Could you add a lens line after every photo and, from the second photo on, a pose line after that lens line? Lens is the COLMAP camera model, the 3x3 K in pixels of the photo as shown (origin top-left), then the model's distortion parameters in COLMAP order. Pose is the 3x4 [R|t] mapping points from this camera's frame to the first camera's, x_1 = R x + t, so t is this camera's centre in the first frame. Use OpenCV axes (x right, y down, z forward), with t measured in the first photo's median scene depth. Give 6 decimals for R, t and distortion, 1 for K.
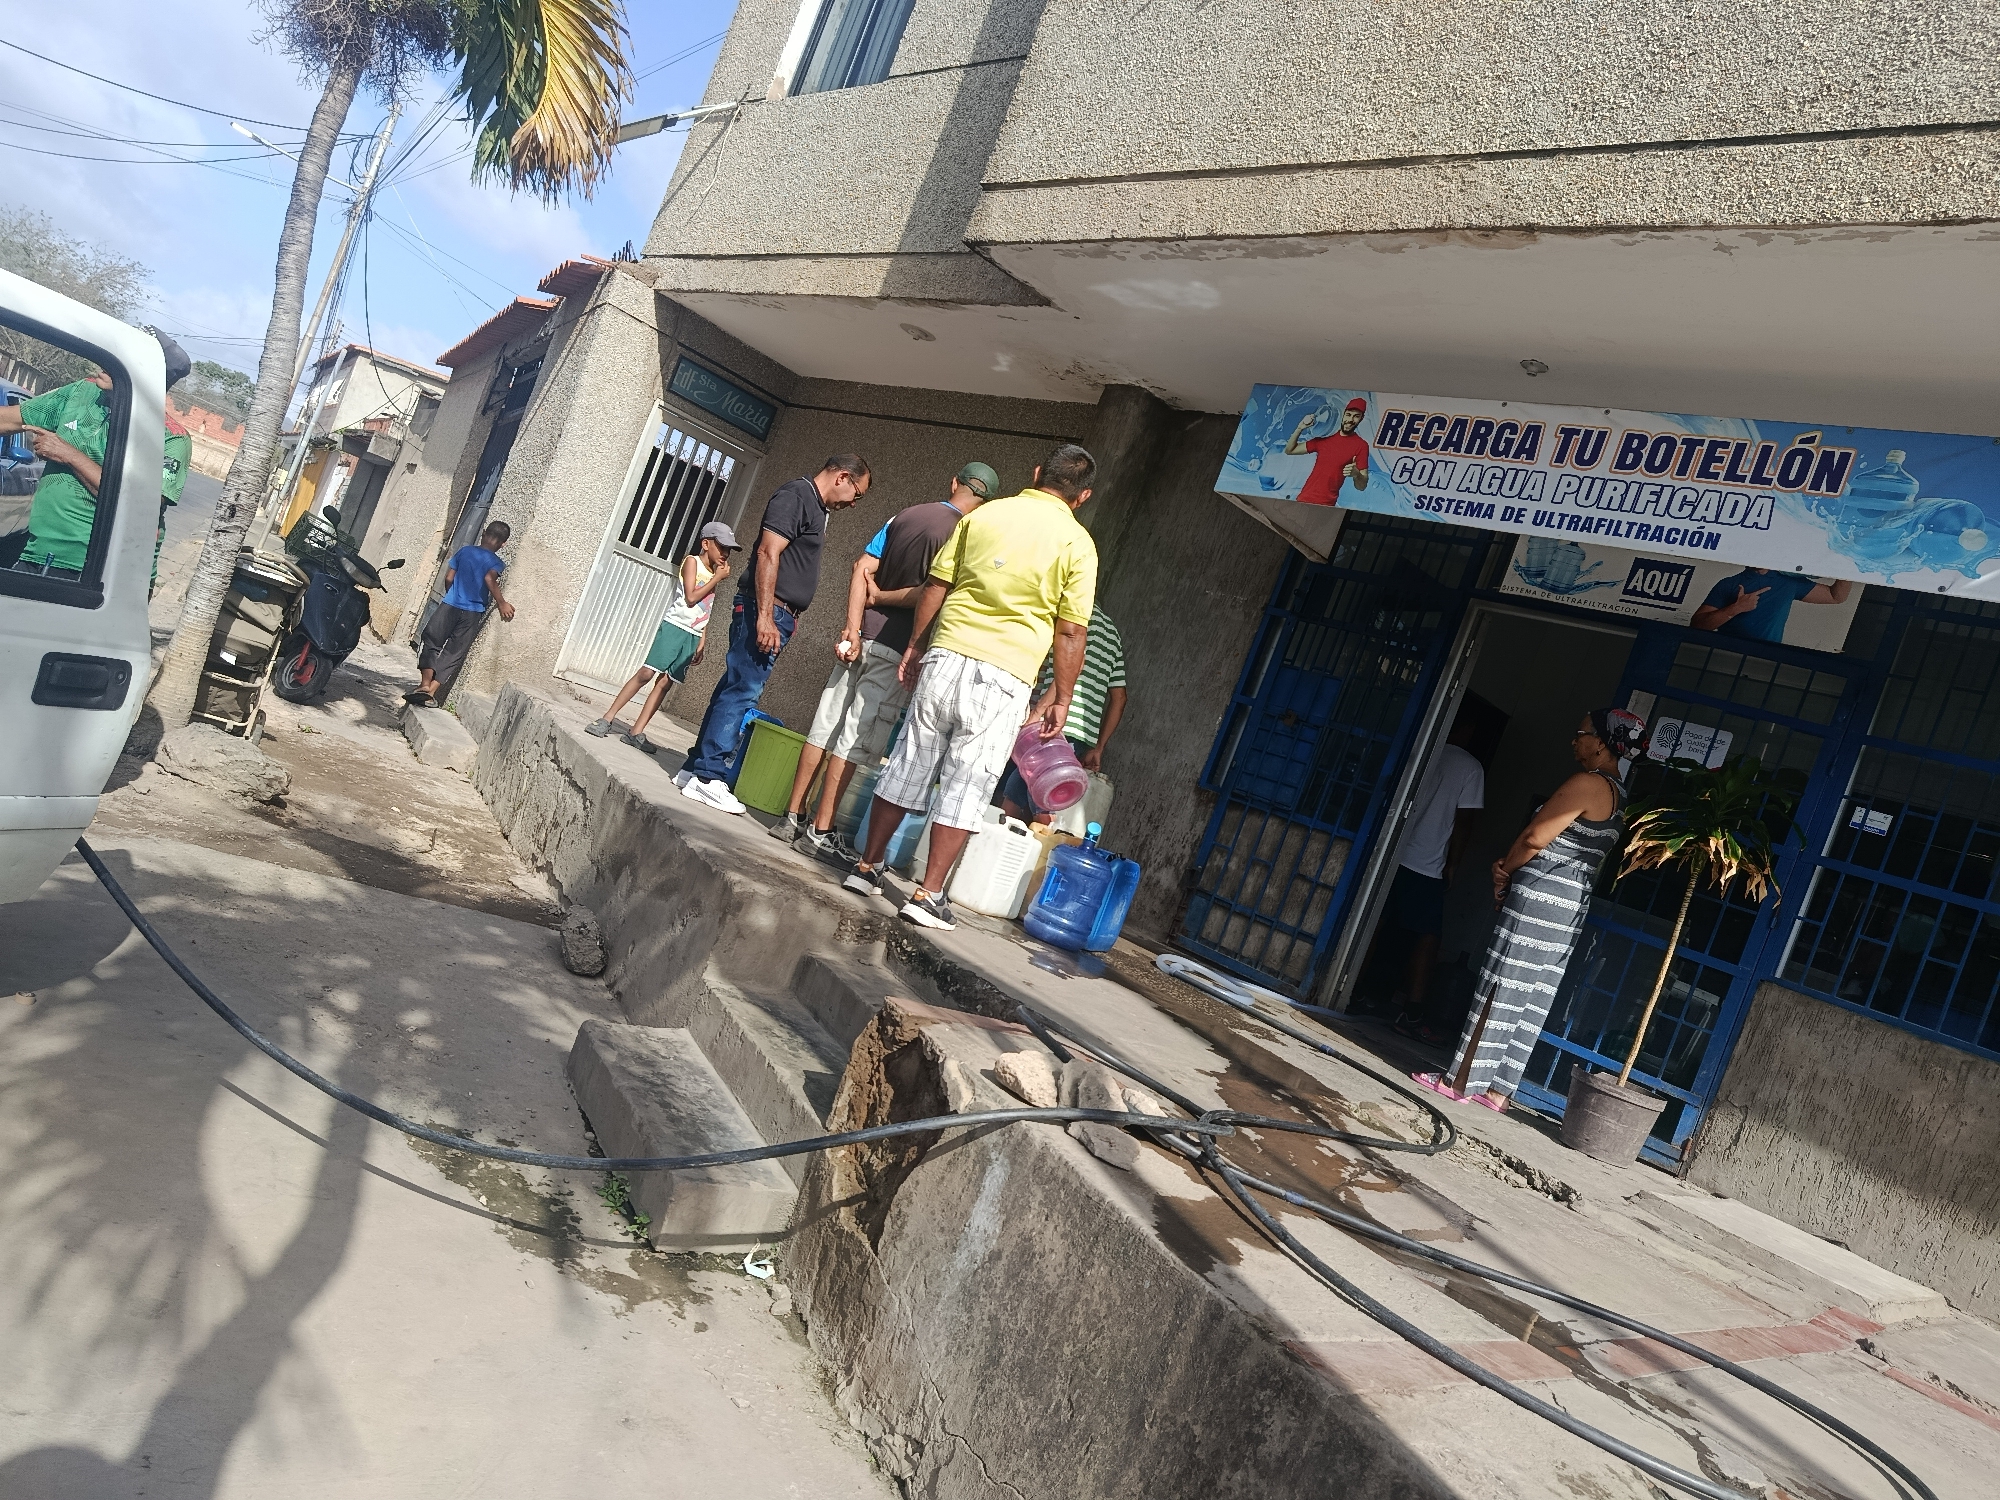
lens RADIAL K [[1396.5, 0, 990.8], [0, 1396.5, 738.4], [0, 0, 1]] dist [0.018441, -0.043456]
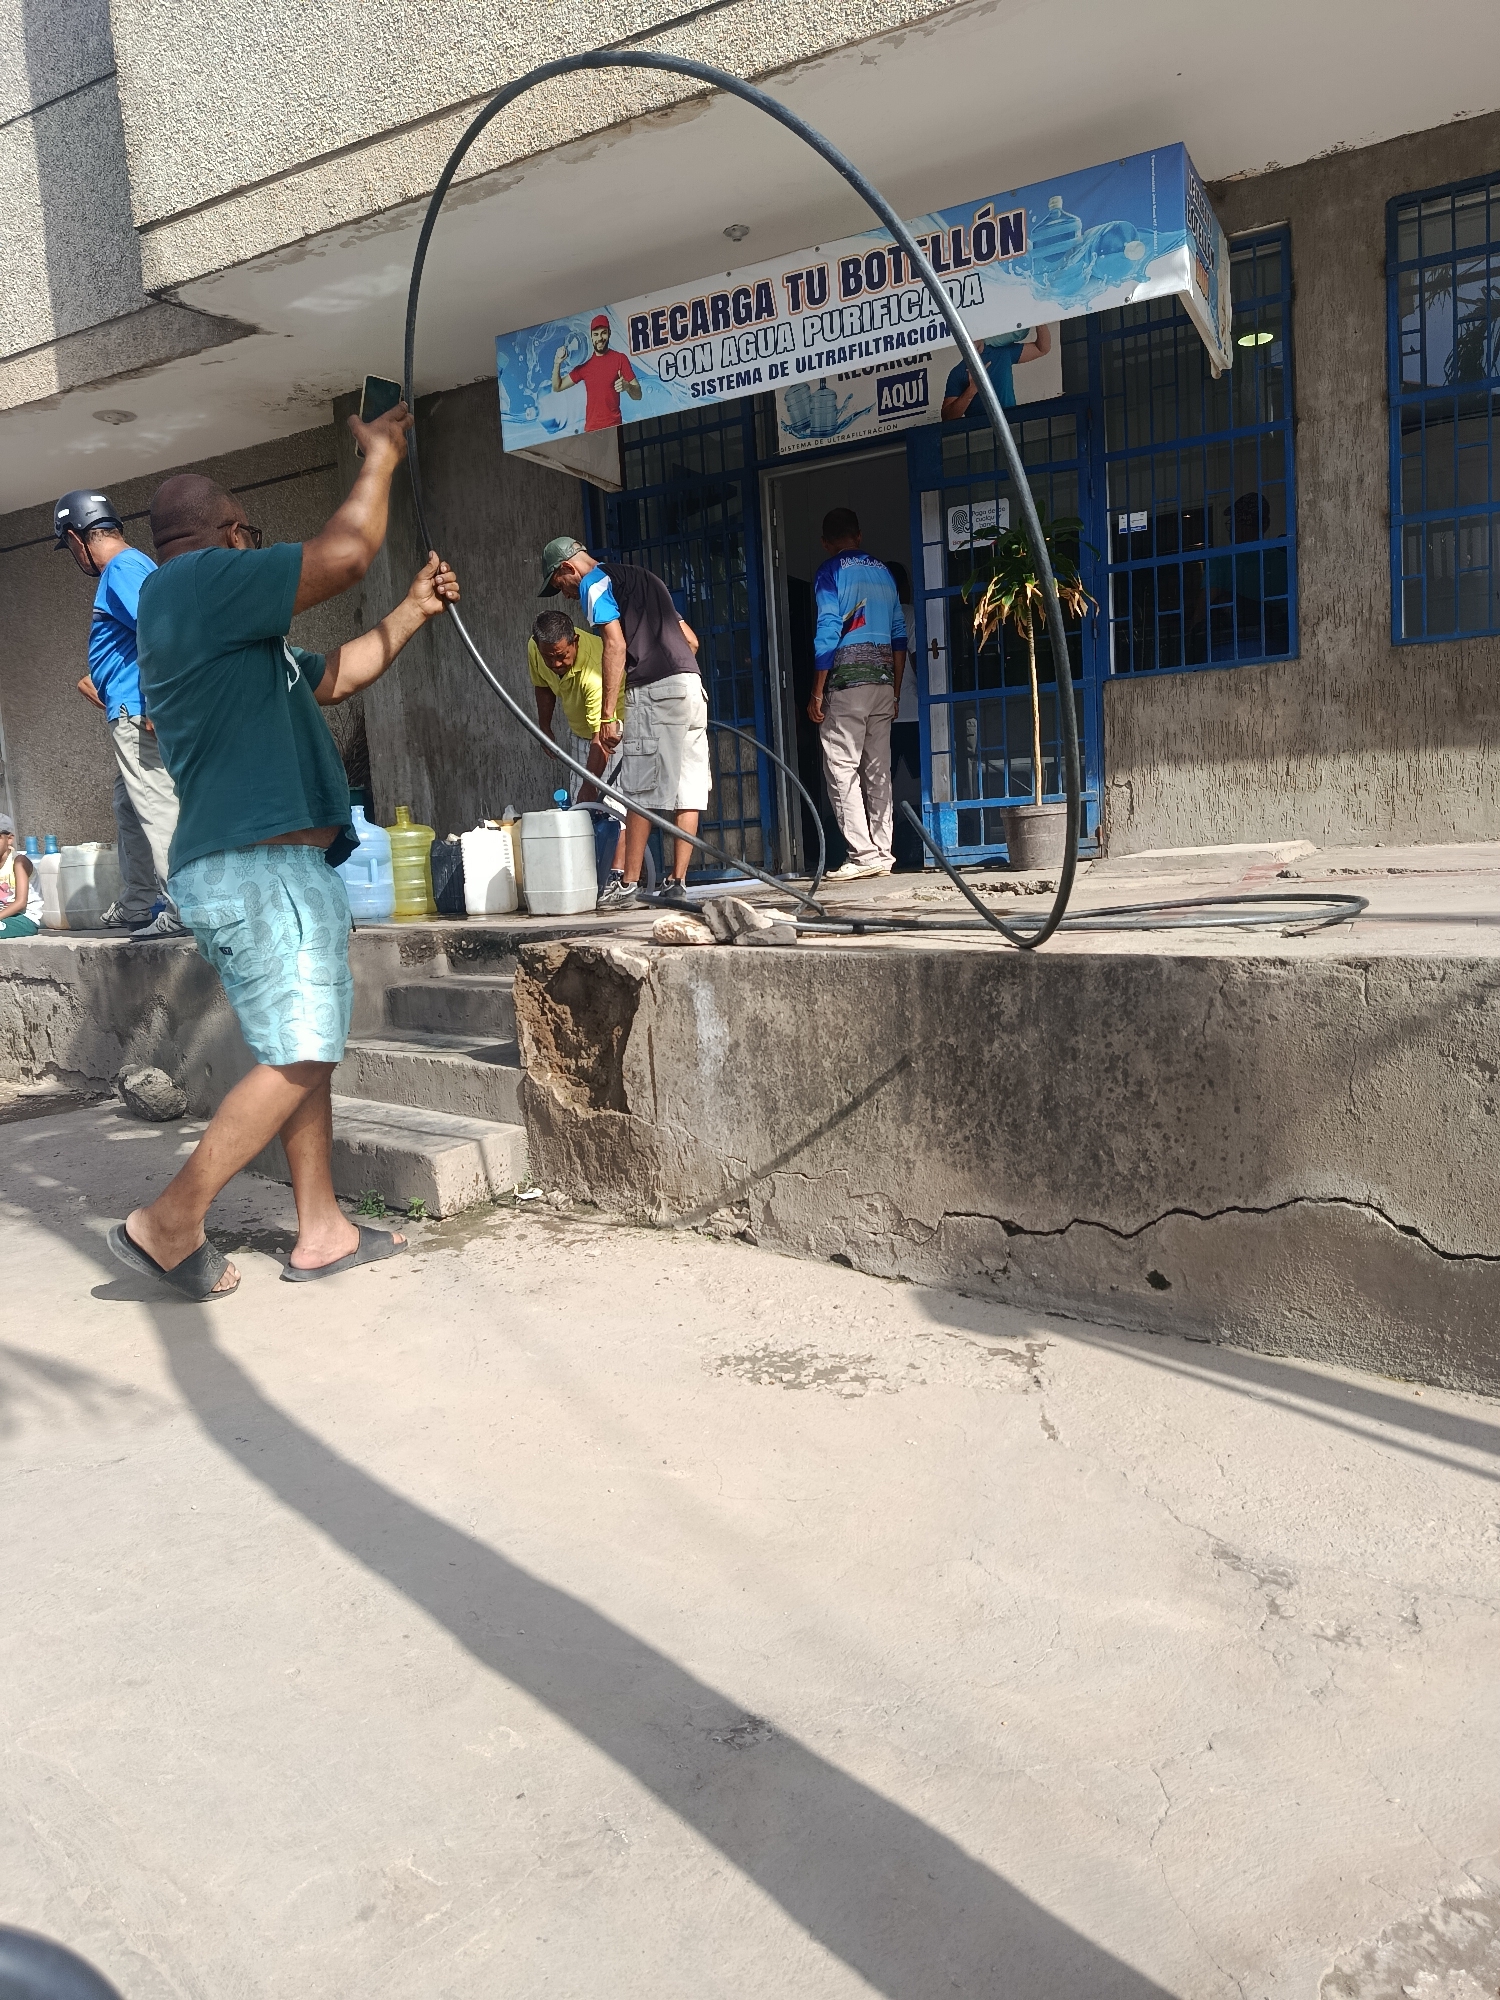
lens RADIAL K [[1396.5, 0, 747.2], [0, 1396.5, 998.5], [0, 0, 1]] dist [0.018441, -0.043456]
pose [[0.866918, -0.439687, 0.234793, -0.124552], [0.393897, 0.892966, 0.217847, 0.032199], [-0.305446, -0.096371, 0.947320, -0.084549]]
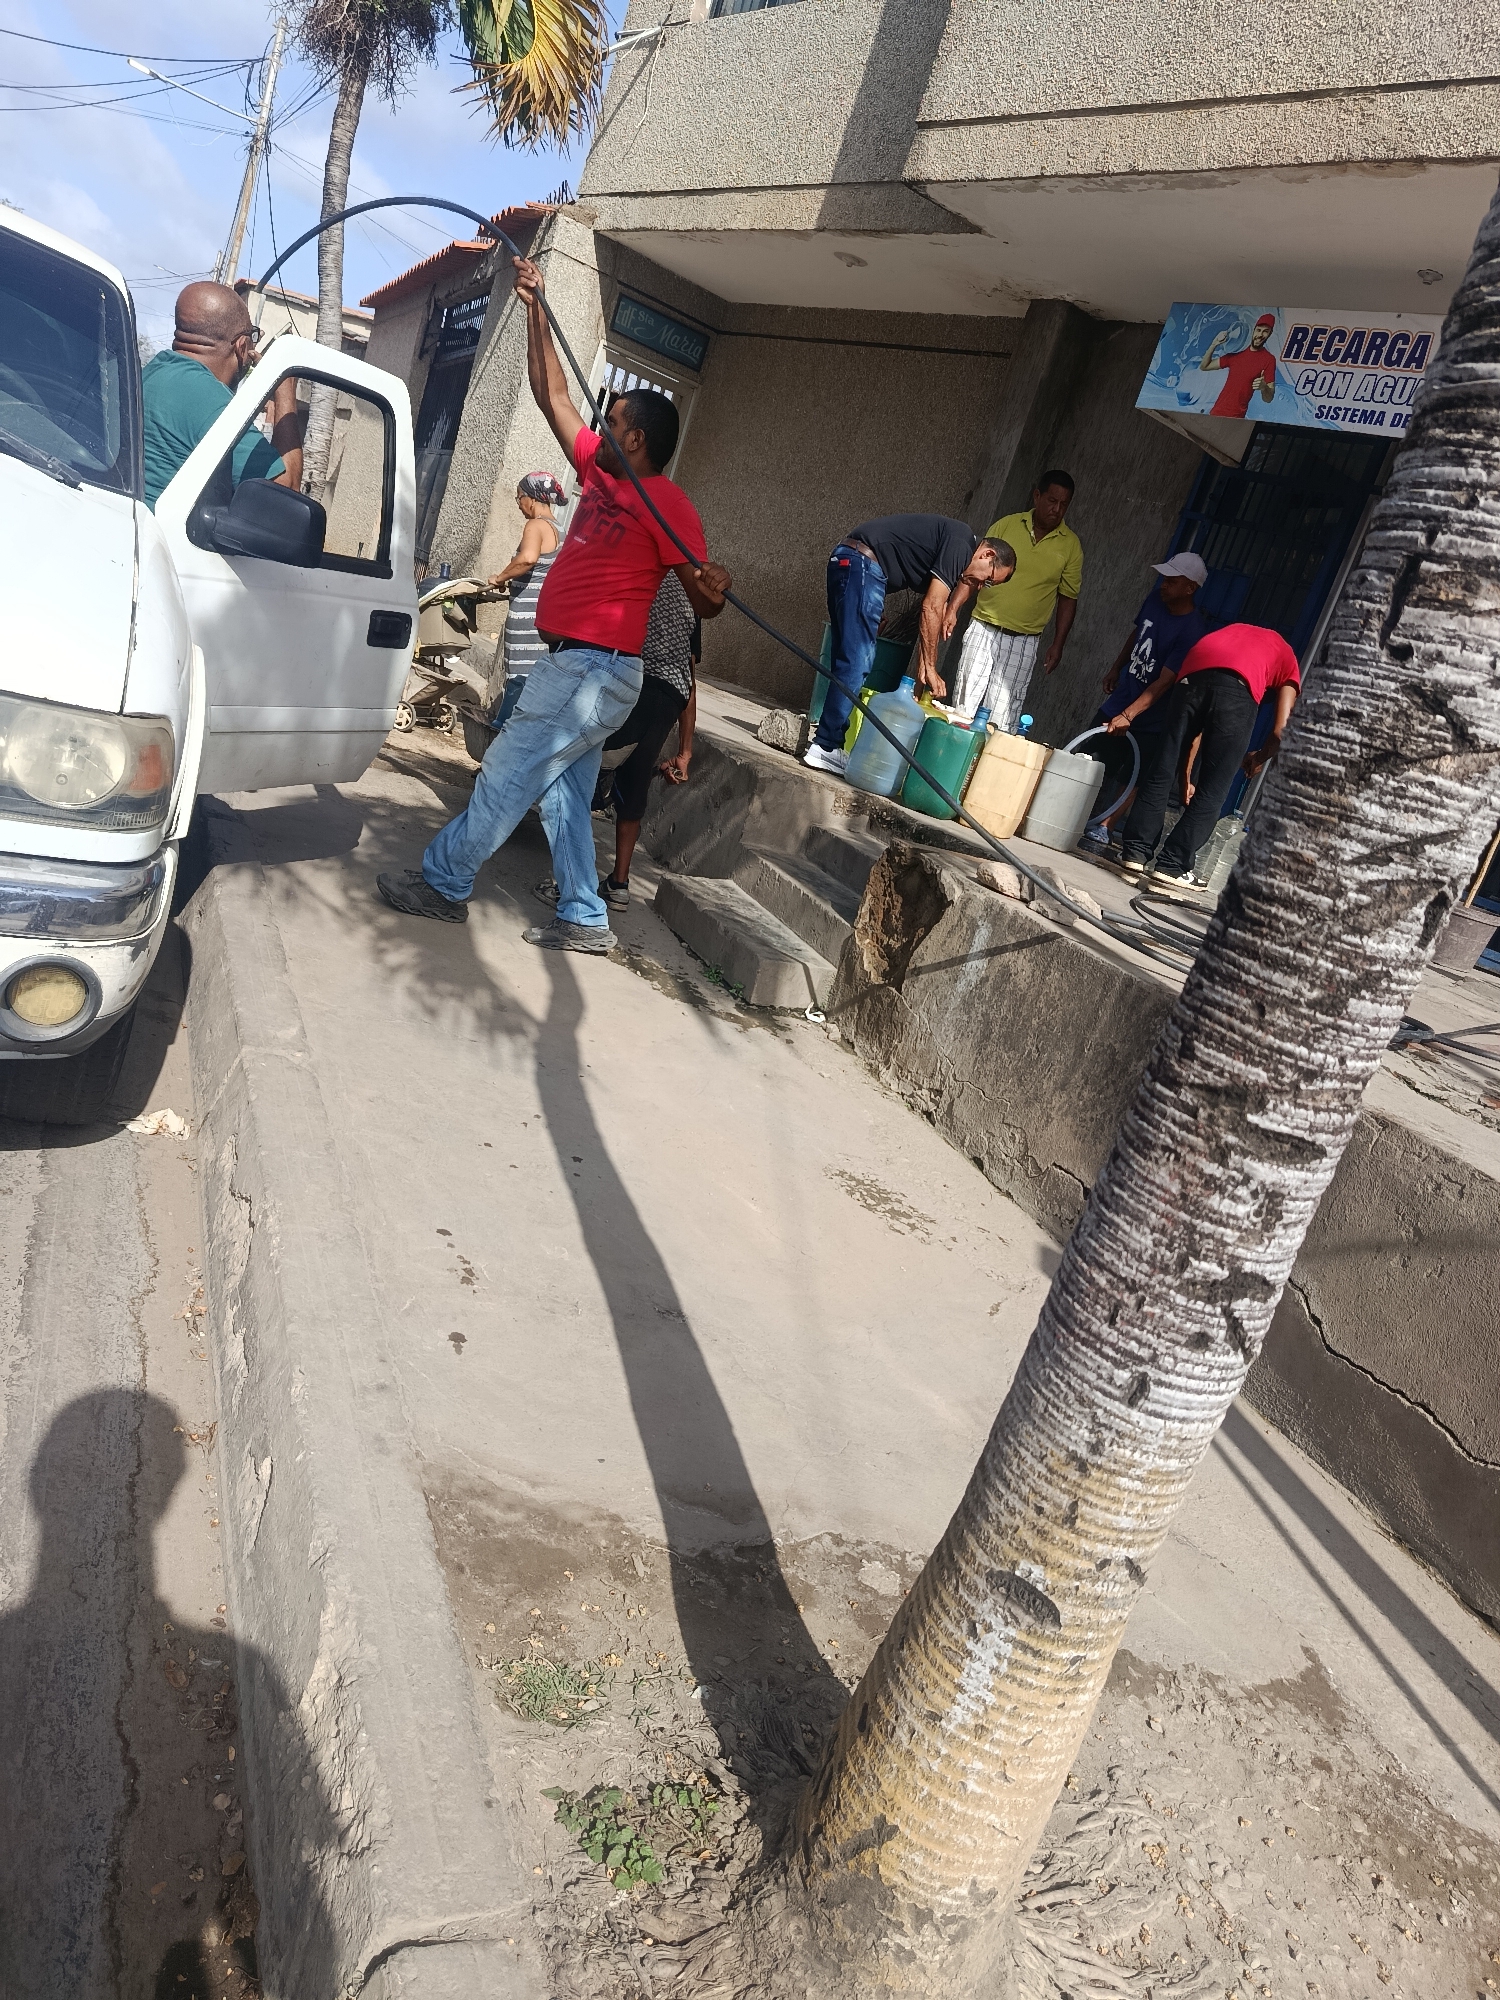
lens RADIAL K [[1396.5, 0, 736.0], [0, 1396.5, 989.1], [0, 0, 1]] dist [0.018441, -0.043456]
pose [[0.992515, -0.026013, -0.119321, -0.042713], [0.052984, 0.972029, 0.228807, 0.001714], [0.110032, -0.233416, 0.966131, -0.273207]]
